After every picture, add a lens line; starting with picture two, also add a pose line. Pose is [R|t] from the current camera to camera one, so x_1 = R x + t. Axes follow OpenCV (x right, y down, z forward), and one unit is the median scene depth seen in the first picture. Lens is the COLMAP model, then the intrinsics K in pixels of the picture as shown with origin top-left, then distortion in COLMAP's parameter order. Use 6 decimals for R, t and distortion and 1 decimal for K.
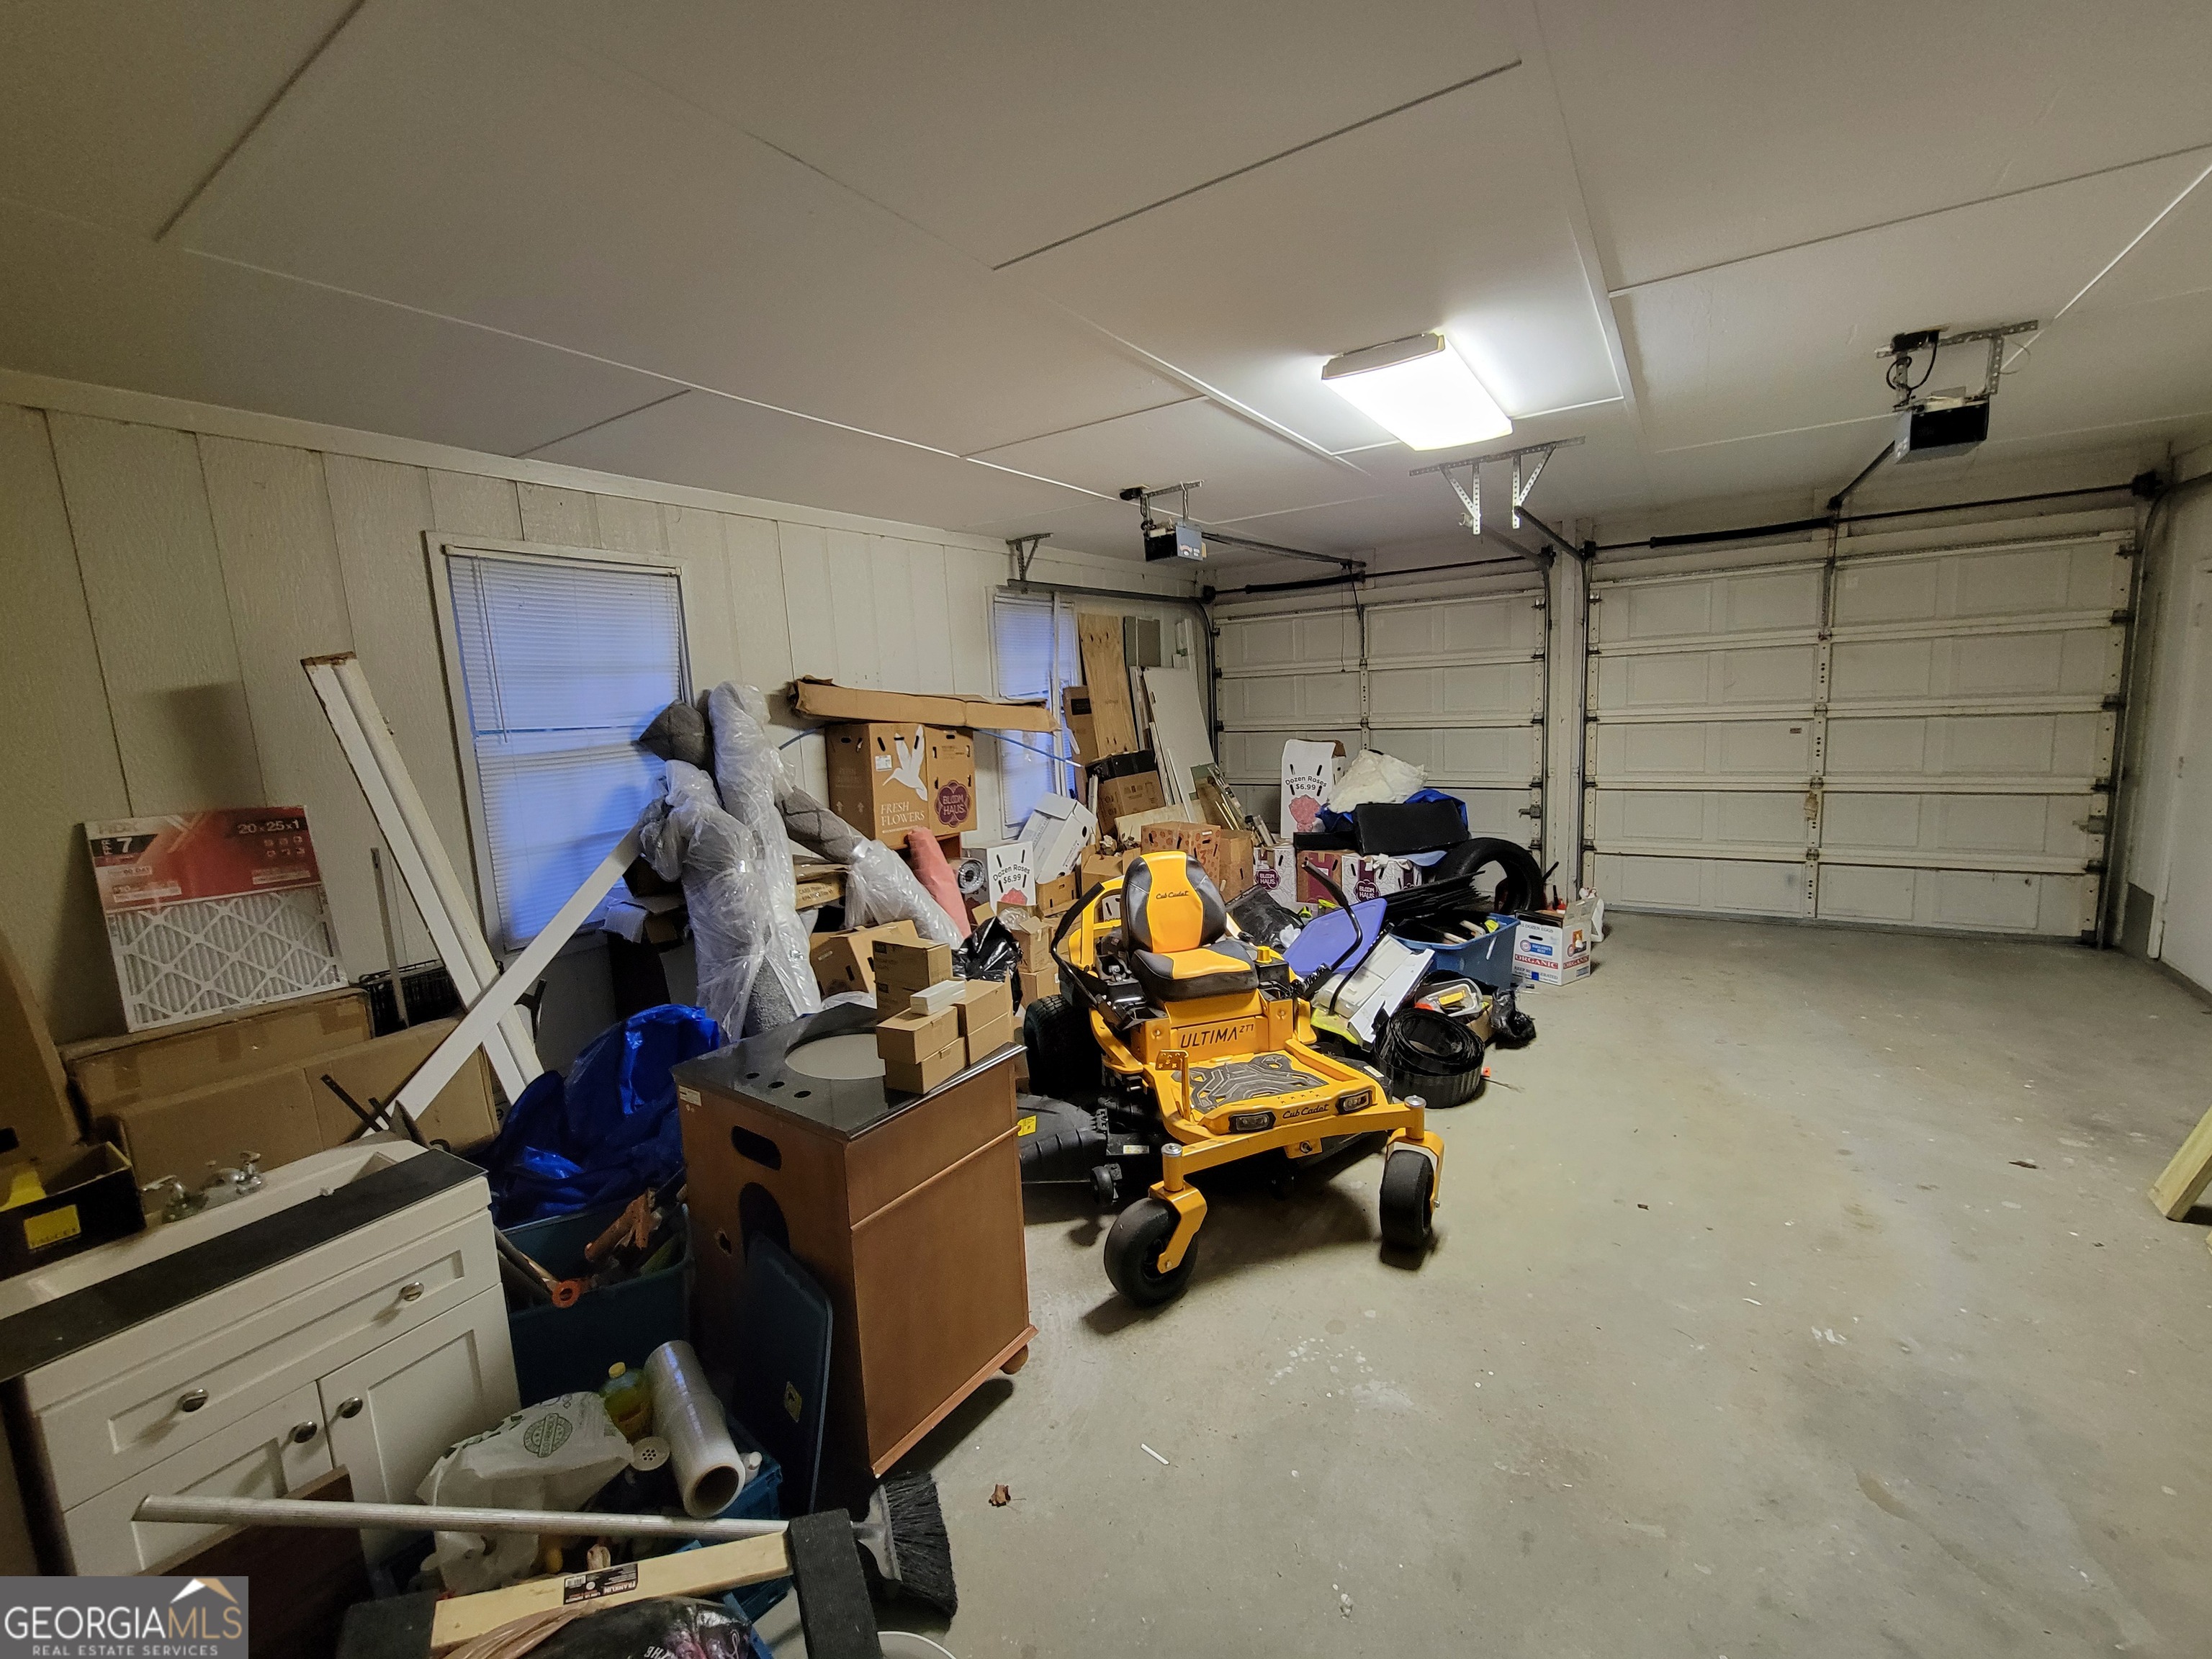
lens RADIAL K [[902.8, 0, 1106.0], [0, 902.8, 829.5], [0, 0, 1]] dist [-0.000362, -0.000428]
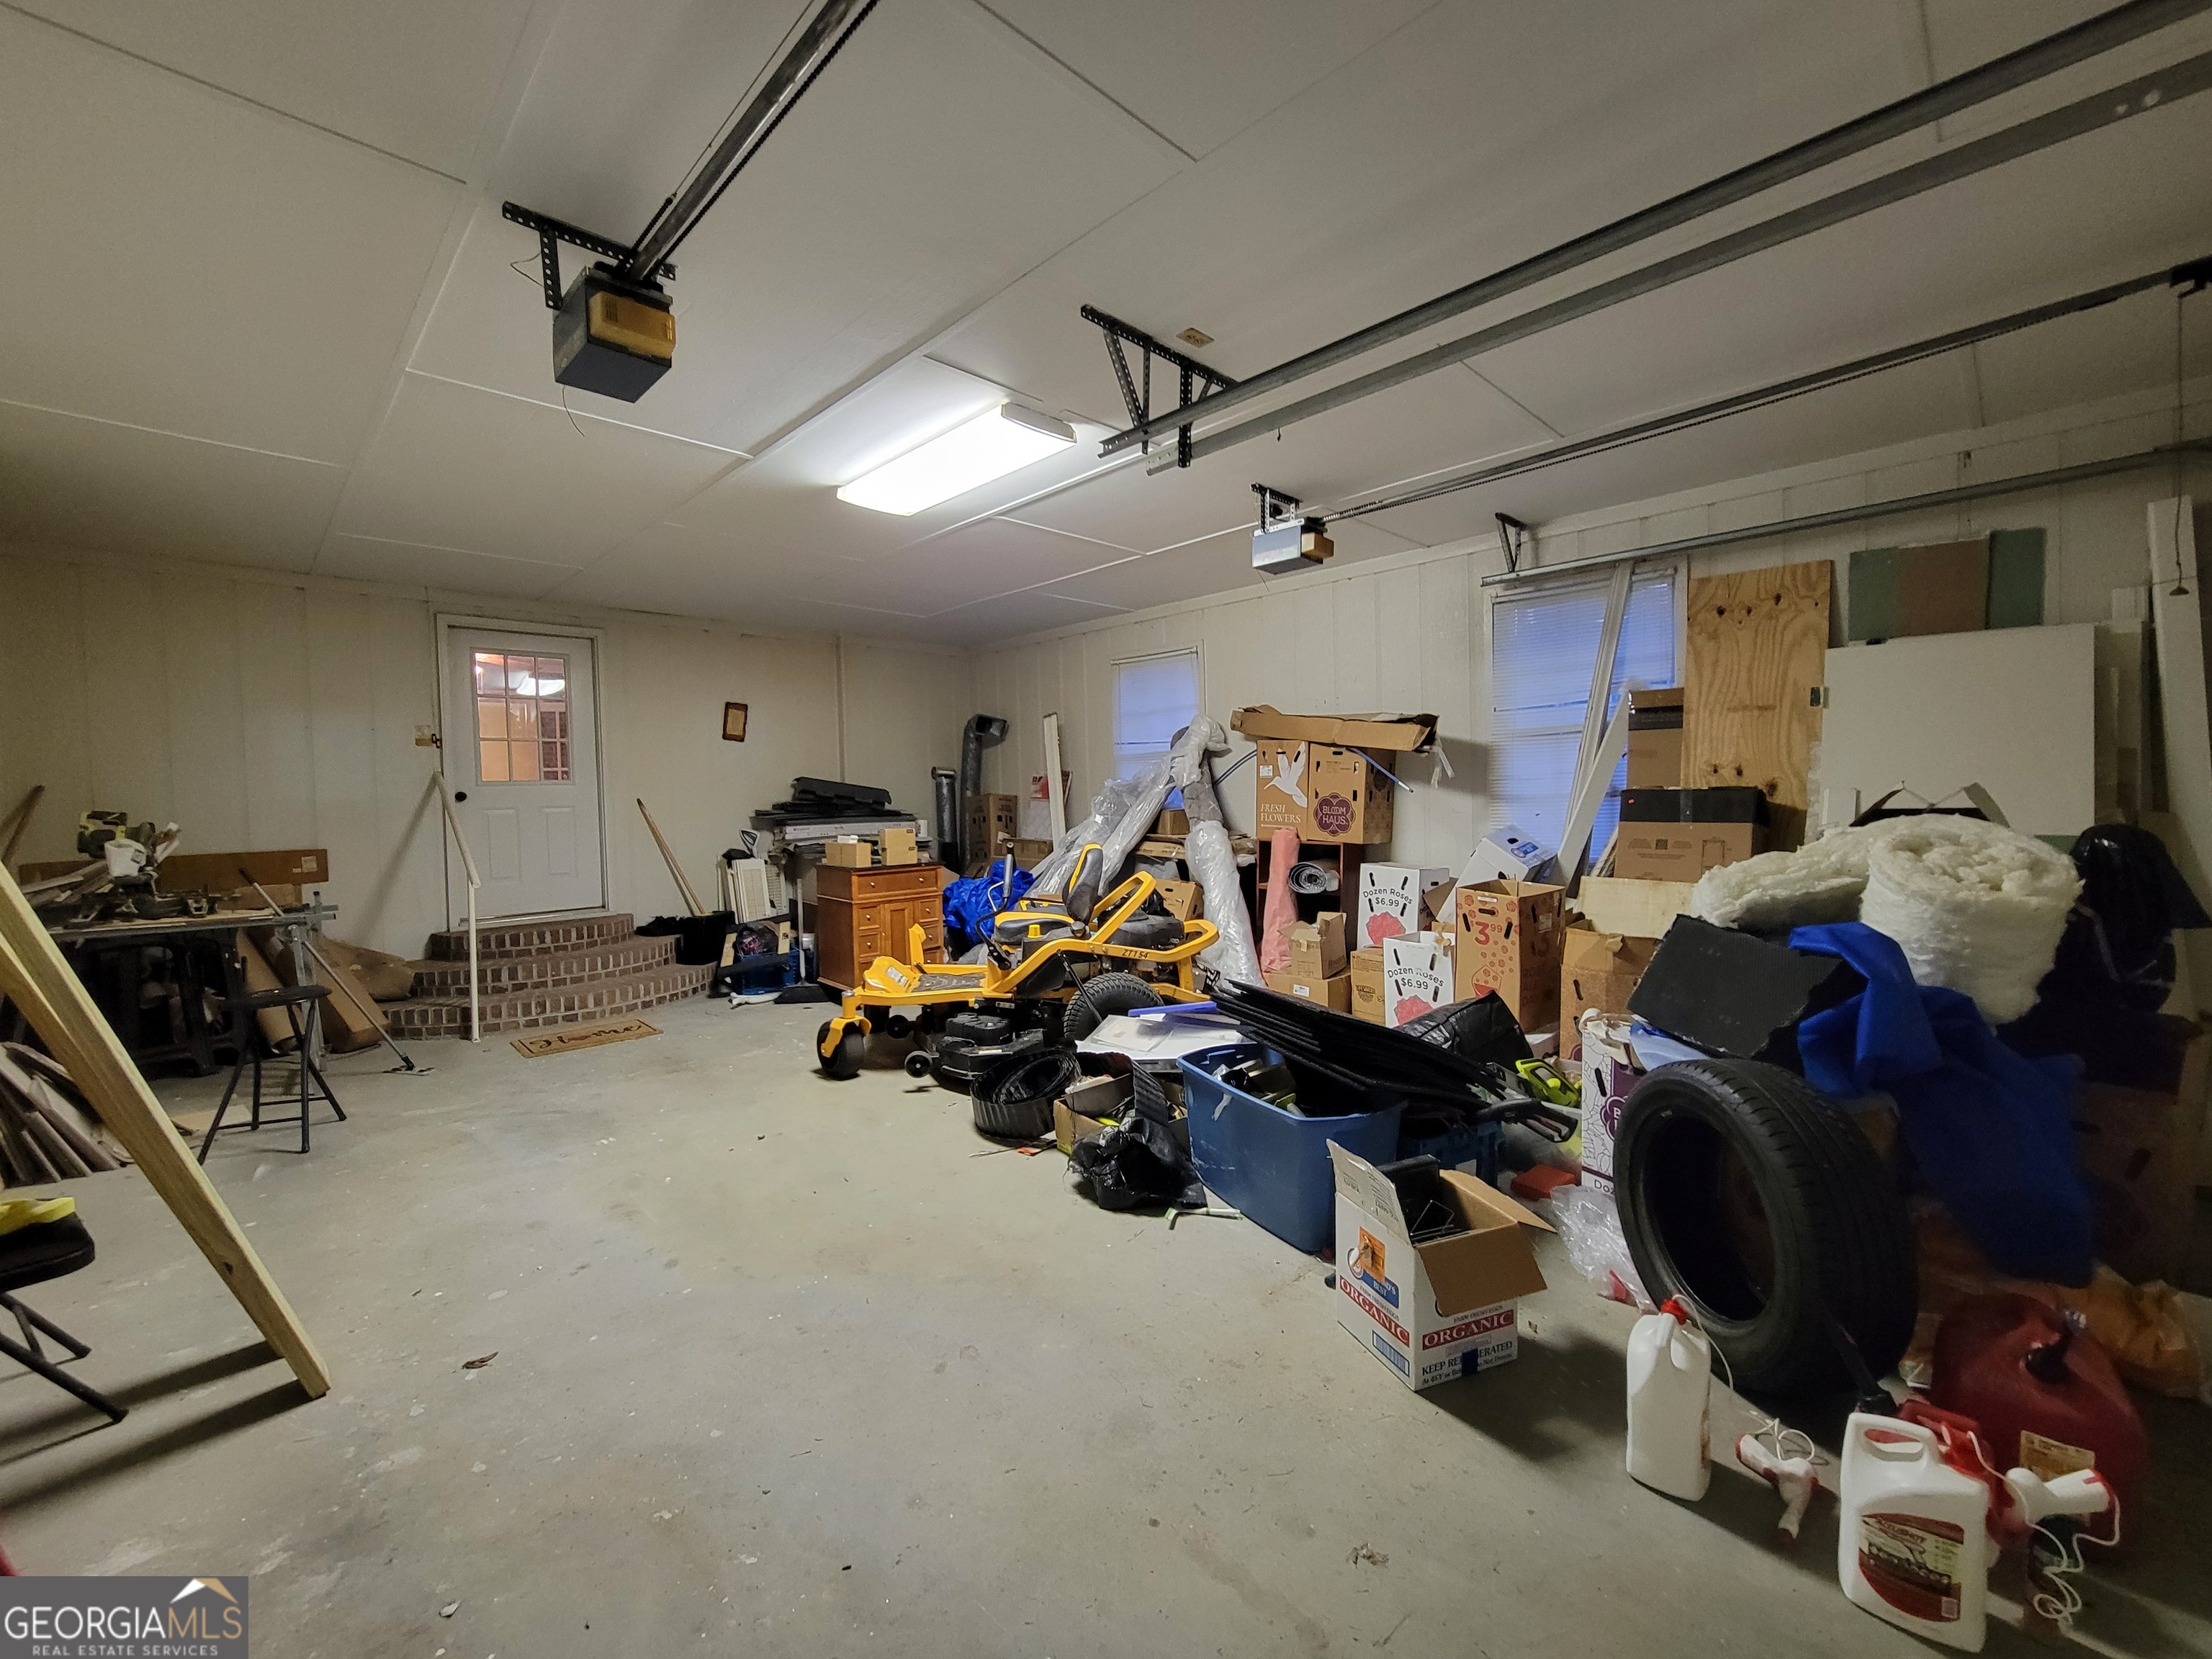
lens RADIAL K [[904.6, 0, 1106.0], [0, 904.6, 829.5], [0, 0, 1]] dist [0.009126, 0.000084]
pose [[-0.210746, 0.098591, -0.972556, 0.984938], [-0.116557, 0.985269, 0.125136, -0.118927], [0.970567, 0.139730, -0.196150, 0.979212]]
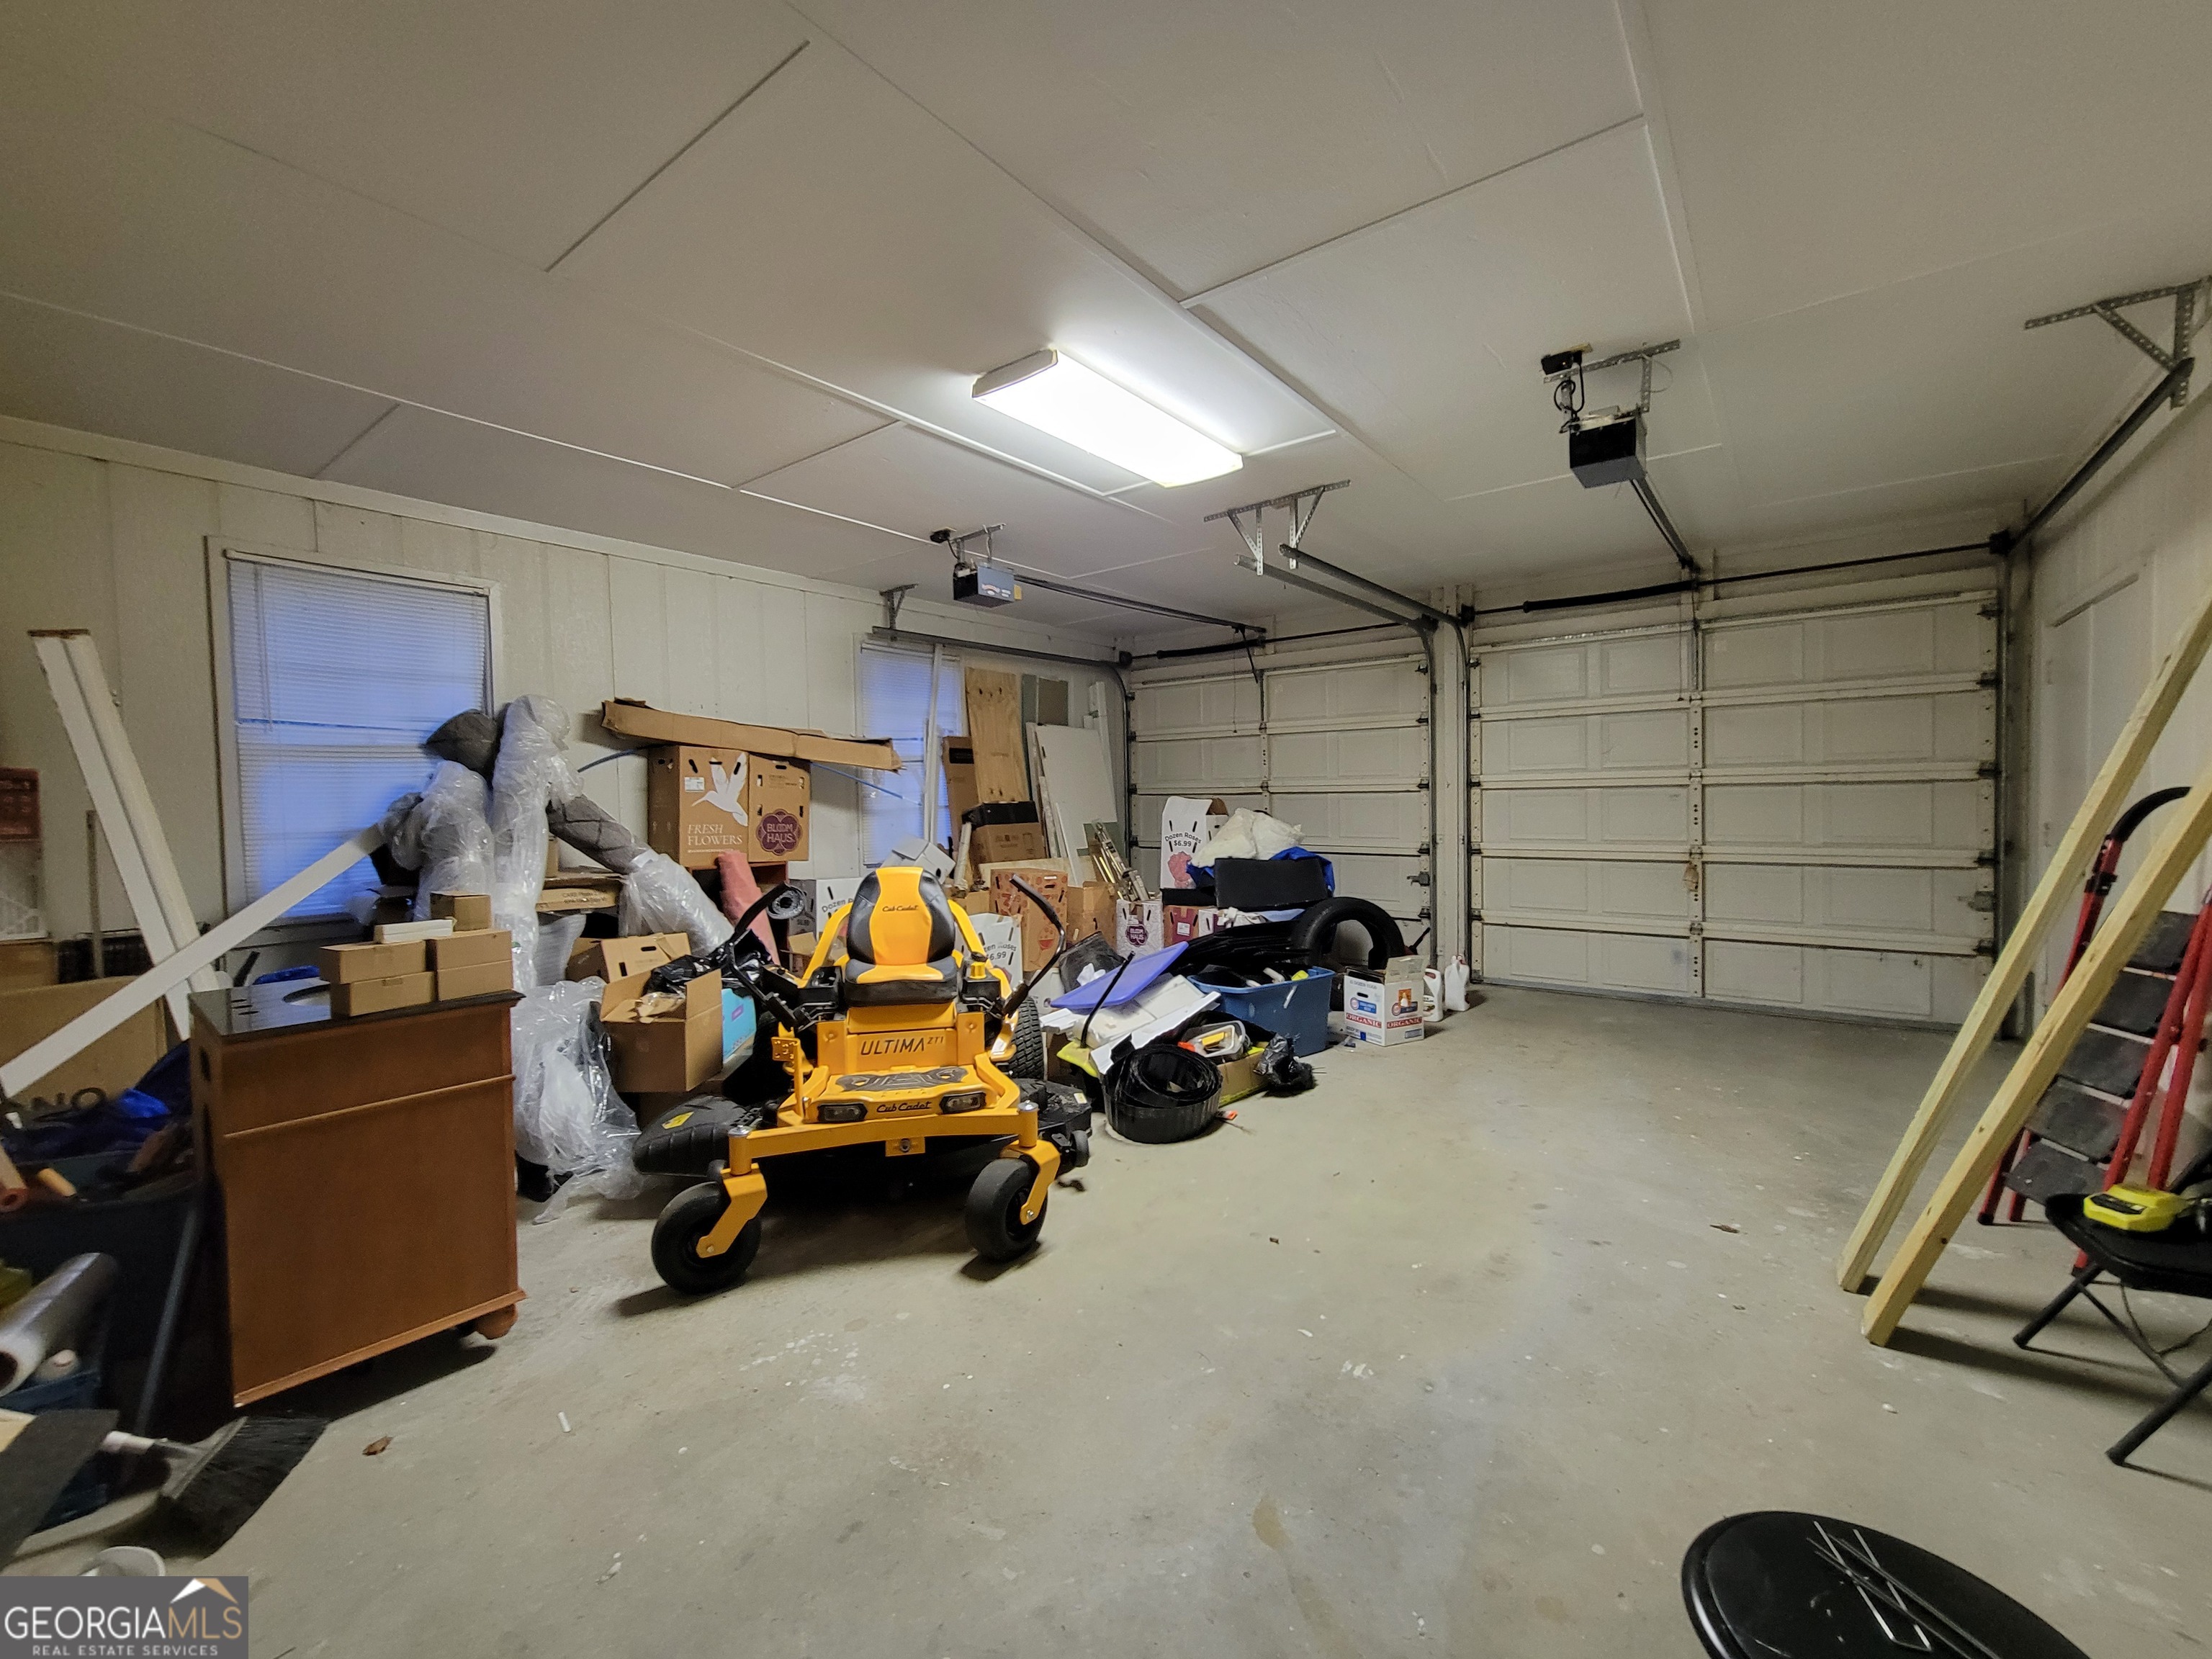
lens RADIAL K [[903.8, 0, 1106.0], [0, 903.8, 829.5], [0, 0, 1]] dist [0.001756, -0.000147]
pose [[0.996414, 0.036389, -0.076389, 0.286007], [-0.044352, 0.993453, -0.105283, 0.061769], [0.072057, 0.108293, 0.991504, 0.011215]]
